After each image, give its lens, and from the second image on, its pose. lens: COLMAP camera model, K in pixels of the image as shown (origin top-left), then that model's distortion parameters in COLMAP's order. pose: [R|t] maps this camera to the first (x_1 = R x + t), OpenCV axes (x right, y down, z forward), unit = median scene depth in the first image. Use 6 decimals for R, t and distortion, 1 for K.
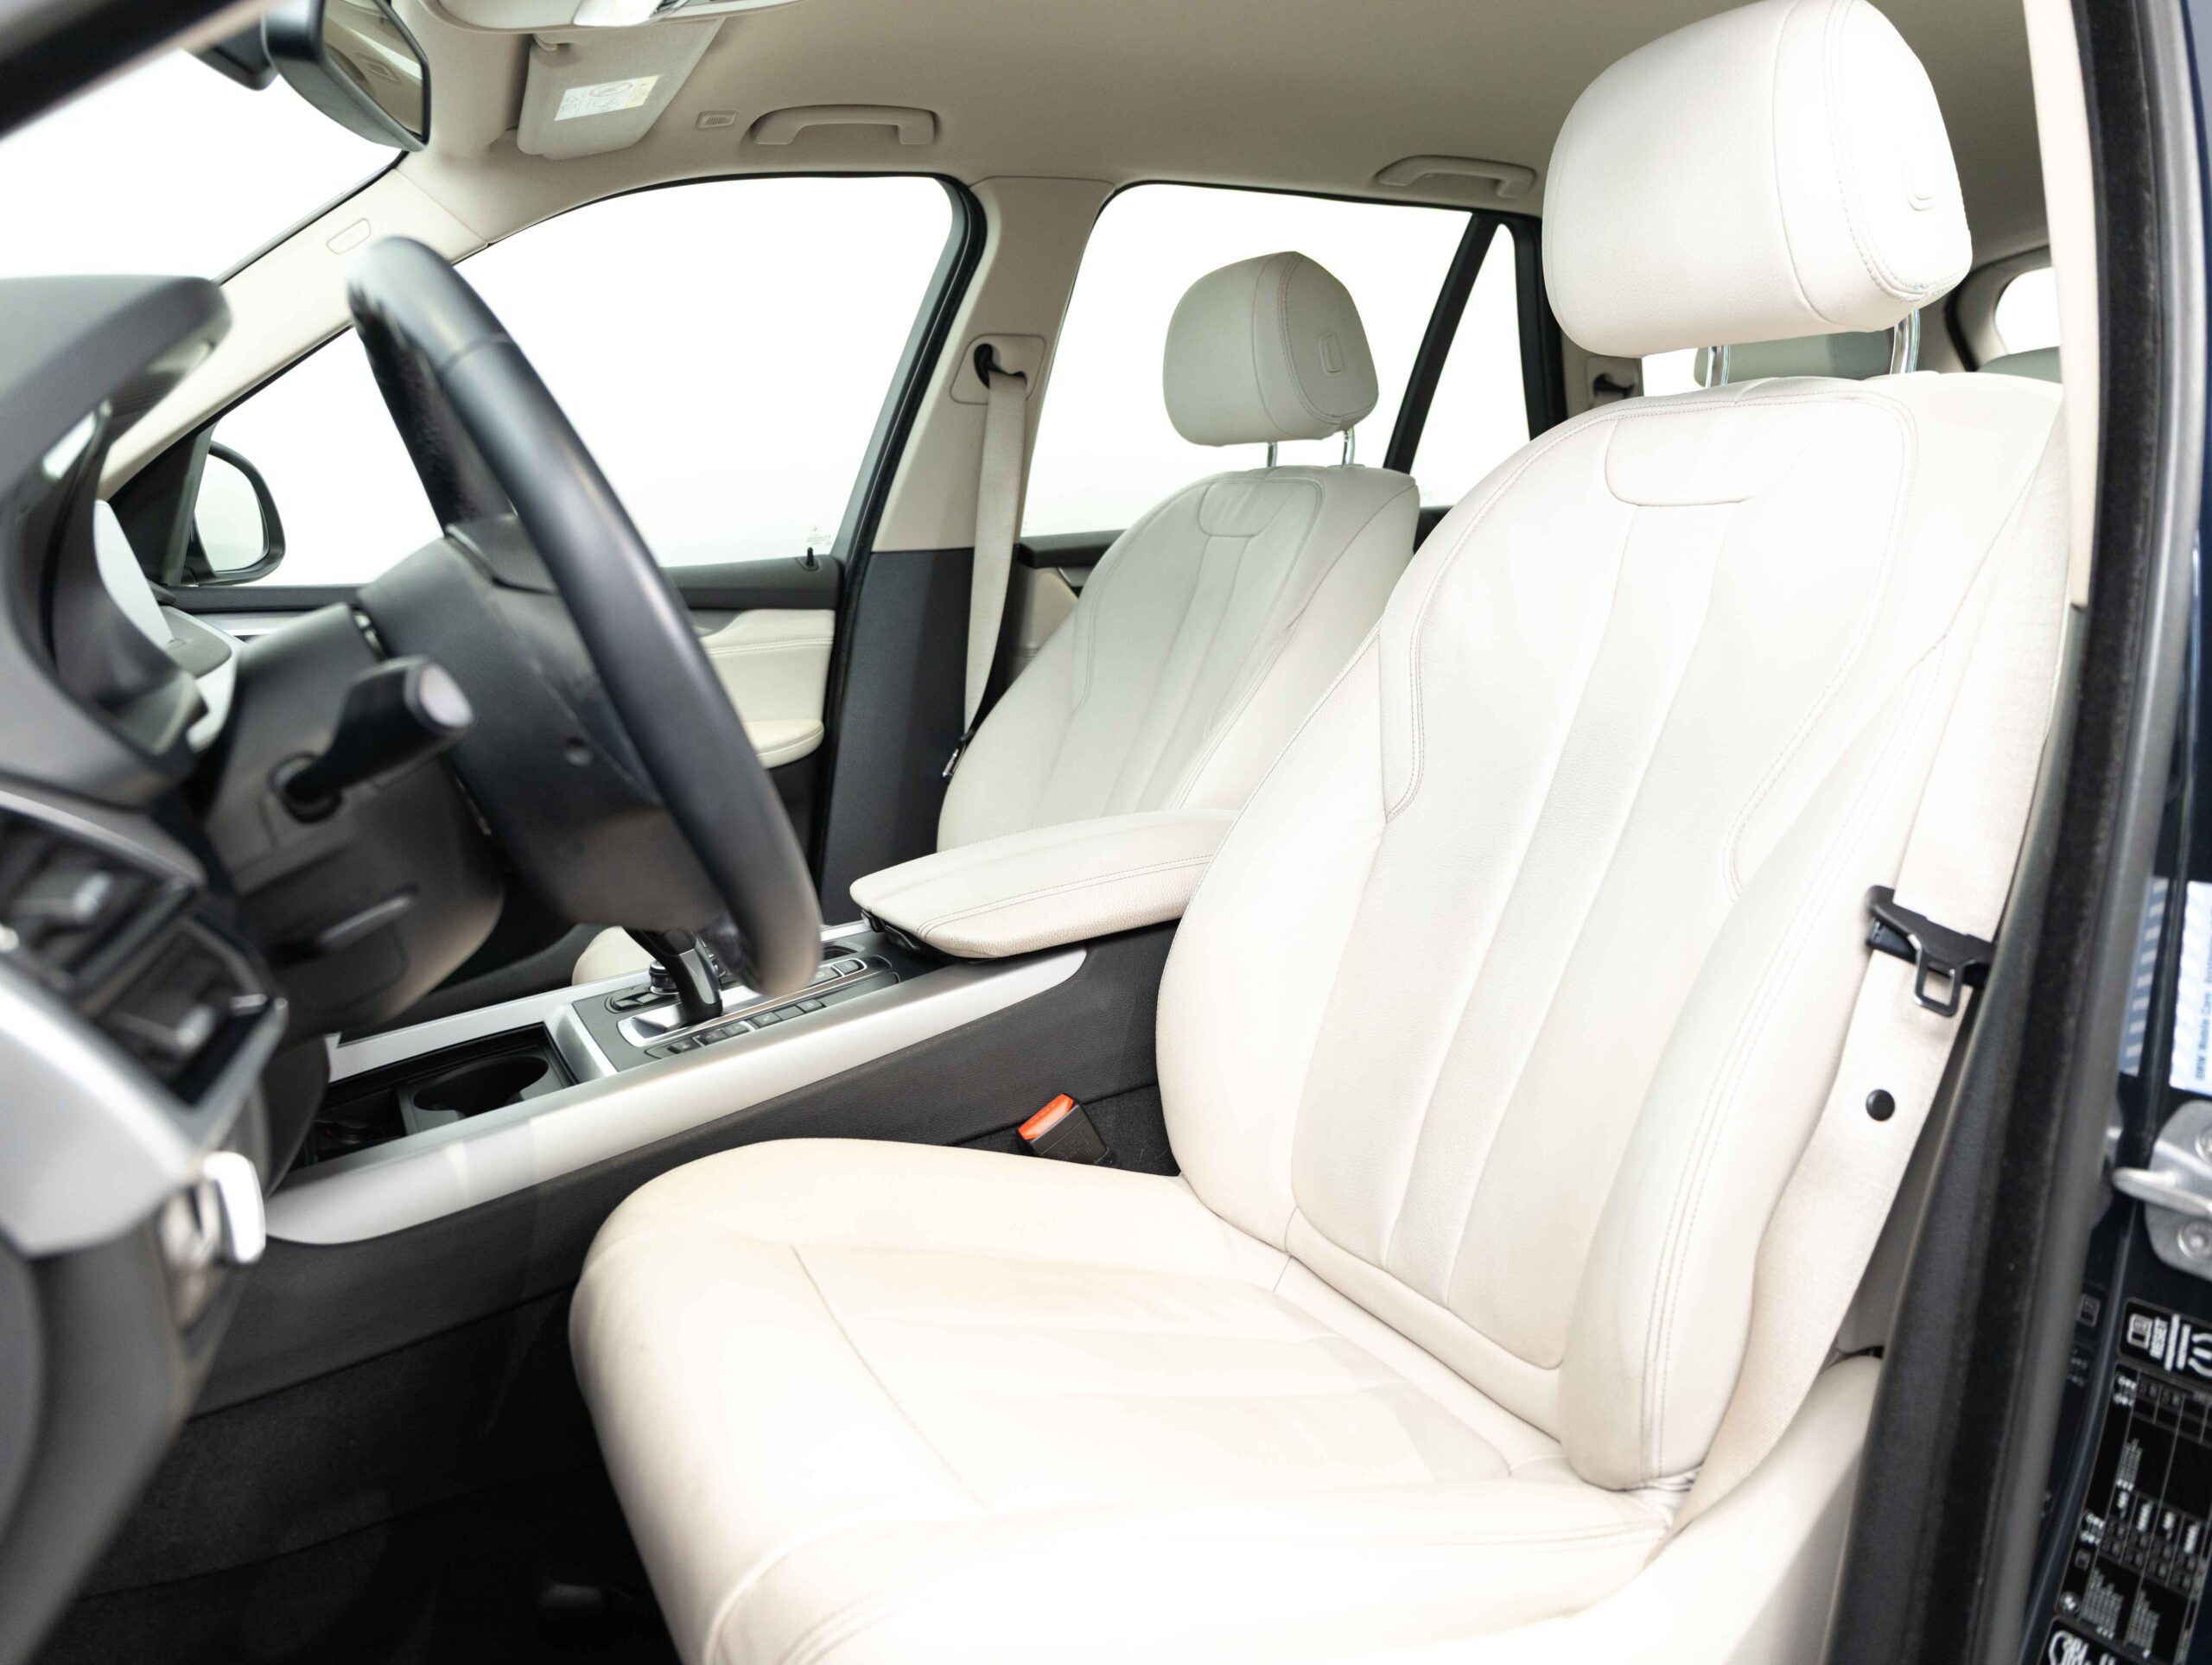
lens RADIAL K [[1655.7, 0, 1106.9], [0, 1655.7, 833.5], [0, 0, 1]] dist [-0.012454, 0.010717]
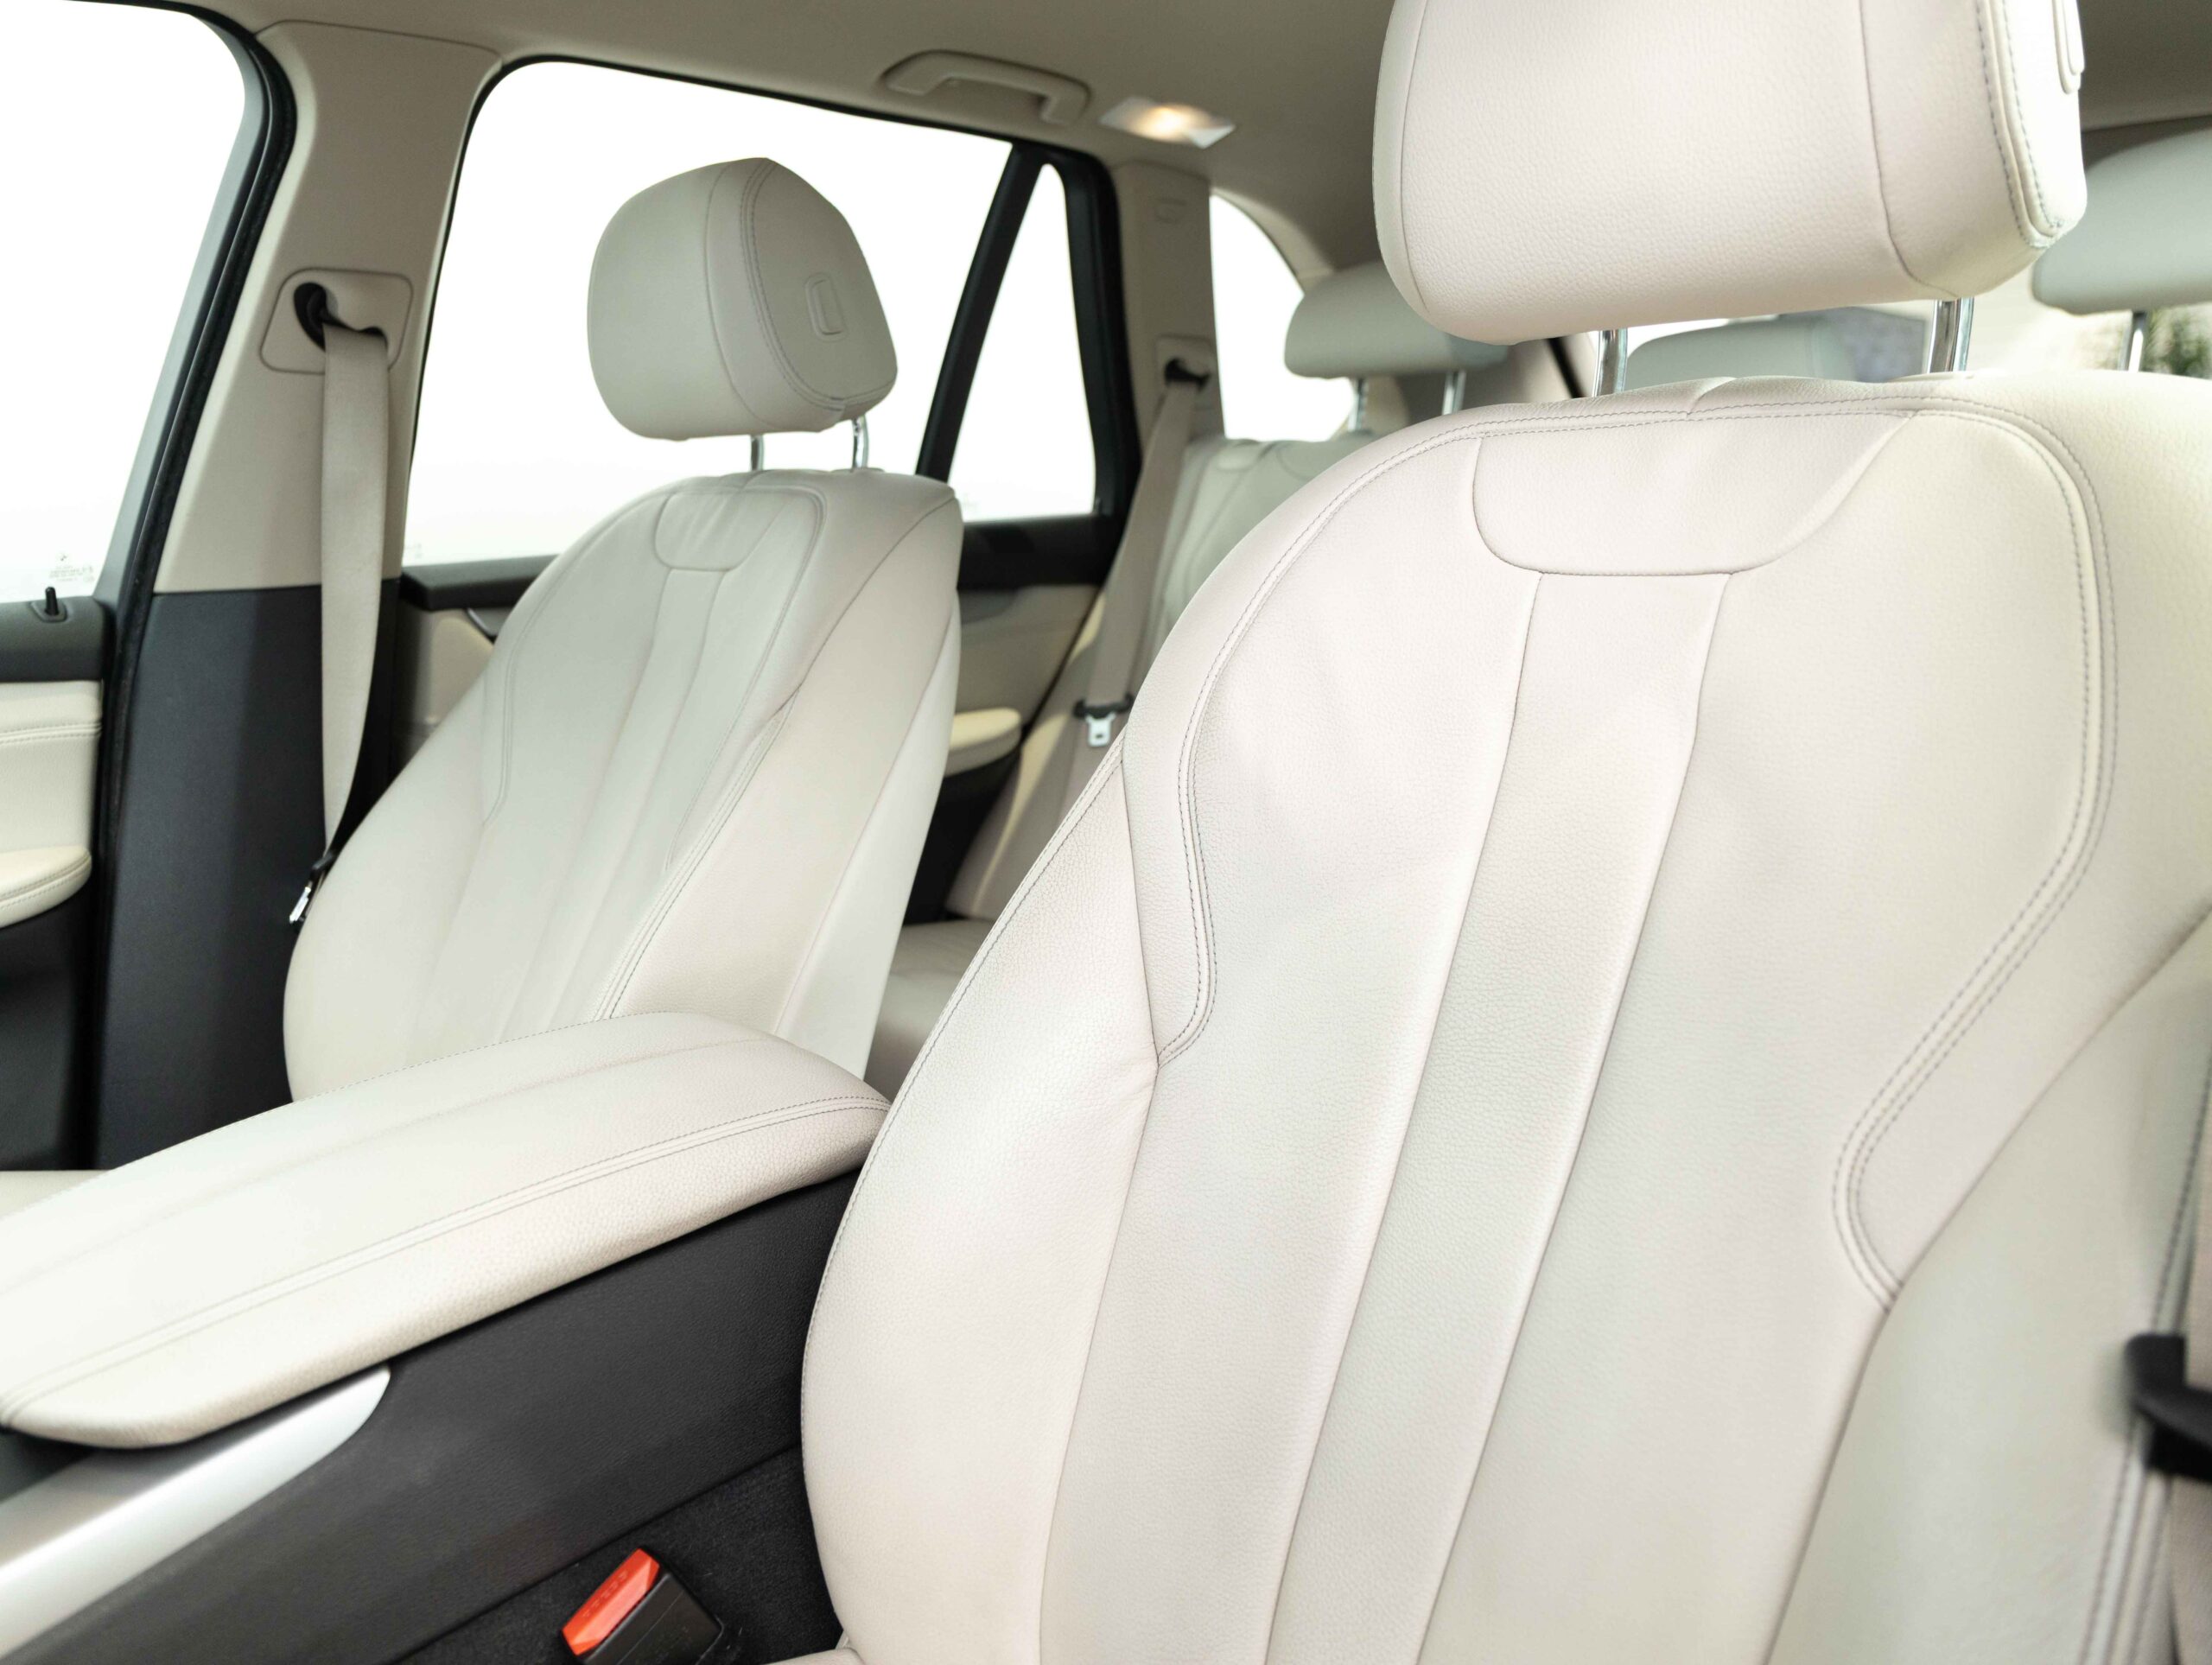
lens RADIAL K [[1655.7, 0, 1106.6], [0, 1655.7, 831.4], [0, 0, 1]] dist [-0.012454, 0.010717]
pose [[0.963957, -0.048059, 0.261683, 0.050054], [0.048001, 0.998825, 0.006614, -0.061784], [-0.261694, 0.006185, 0.965131, 0.265714]]
